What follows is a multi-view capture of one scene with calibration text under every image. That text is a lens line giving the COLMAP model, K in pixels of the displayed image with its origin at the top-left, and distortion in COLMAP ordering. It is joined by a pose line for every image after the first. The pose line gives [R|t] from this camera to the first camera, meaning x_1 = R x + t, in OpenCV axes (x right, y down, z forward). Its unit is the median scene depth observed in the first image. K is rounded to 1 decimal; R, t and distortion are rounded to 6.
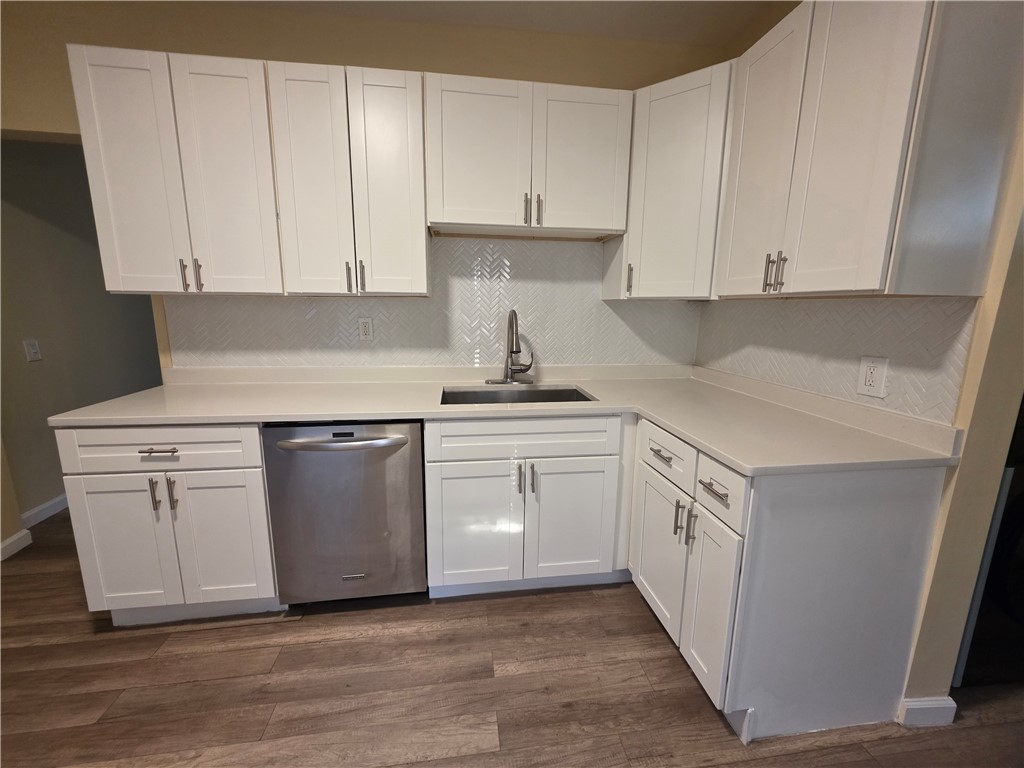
lens RADIAL K [[410.8, 0, 507.2], [0, 410.8, 380.1], [0, 0, 1]] dist [0.002256, -0.000924]
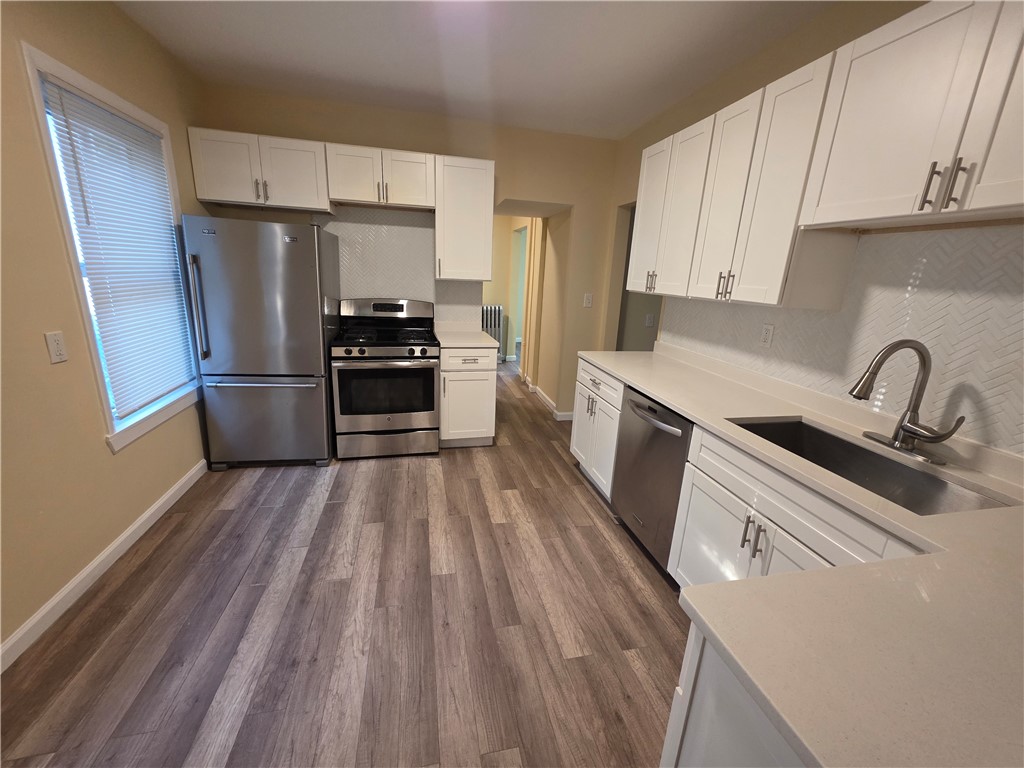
lens RADIAL K [[410.8, 0, 509.4], [0, 410.8, 379.1], [0, 0, 1]] dist [0.002256, -0.000924]
pose [[0.081965, 0.250381, -0.964672, 0.791891], [-0.226652, 0.947249, 0.226601, -0.148786], [0.970521, 0.200072, 0.134391, 0.385741]]
